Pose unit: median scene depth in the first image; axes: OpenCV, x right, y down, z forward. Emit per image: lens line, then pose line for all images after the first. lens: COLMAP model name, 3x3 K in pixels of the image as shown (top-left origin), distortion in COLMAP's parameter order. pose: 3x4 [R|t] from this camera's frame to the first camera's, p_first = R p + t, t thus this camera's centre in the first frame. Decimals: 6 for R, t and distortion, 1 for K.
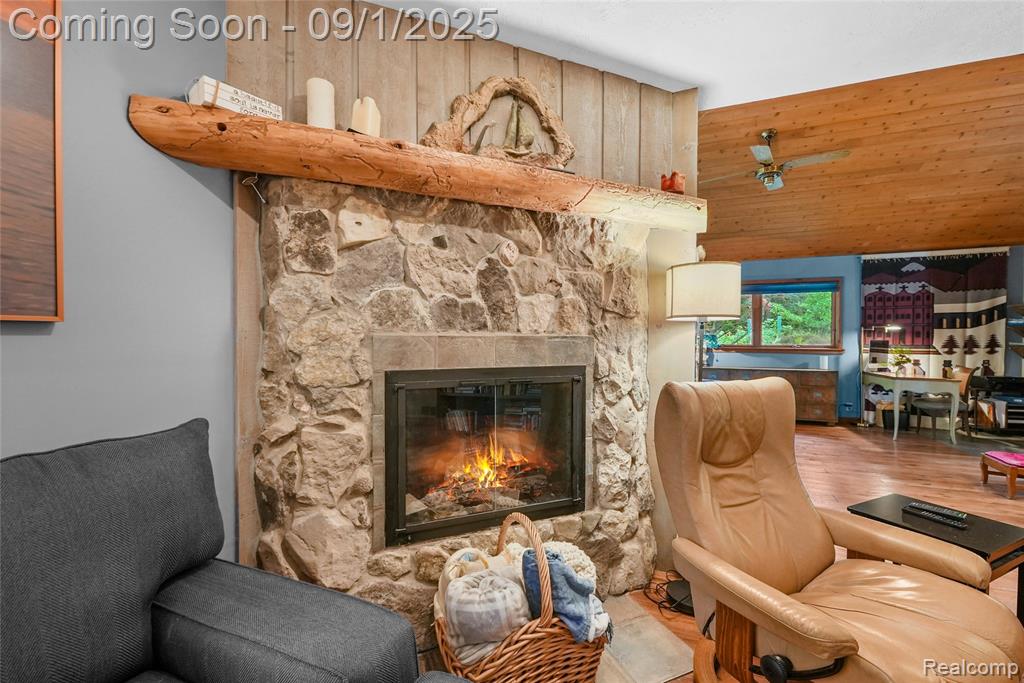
lens RADIAL K [[423.7, 0, 512.0], [0, 423.7, 341.5], [0, 0, 1]] dist [-0.003755, -0.000171]
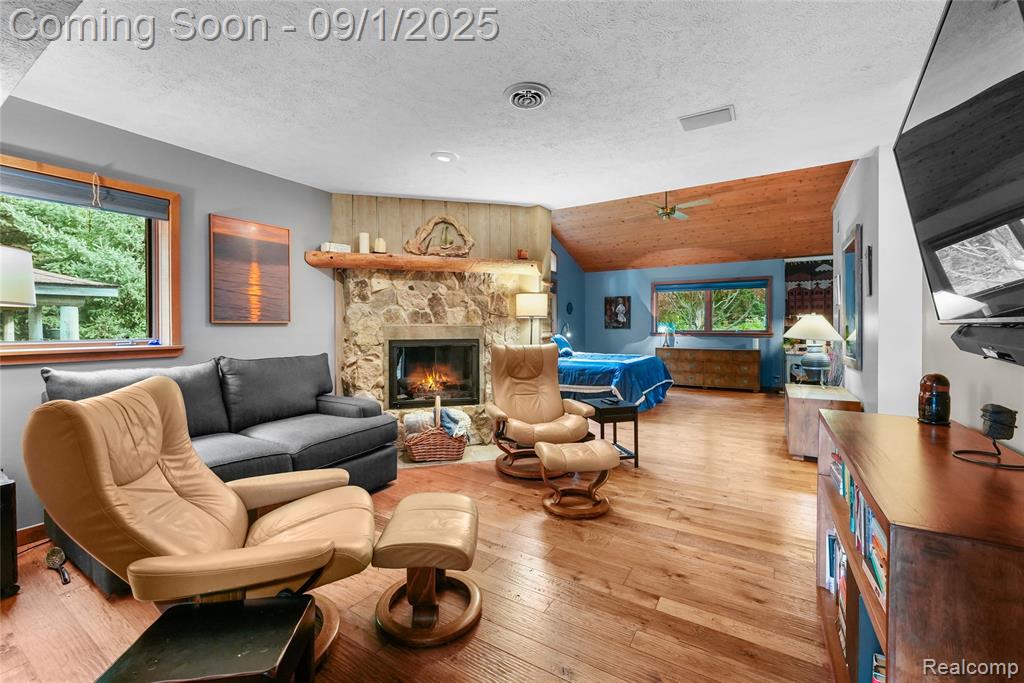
lens RADIAL K [[415.4, 0, 512.7], [0, 415.4, 324.2], [0, 0, 1]] dist [0.000903, 0.000048]
pose [[0.987217, -0.006020, -0.159271, 0.765616], [0.004350, 0.999932, -0.010832, 0.005331], [0.159325, 0.010001, 0.987175, -1.240894]]
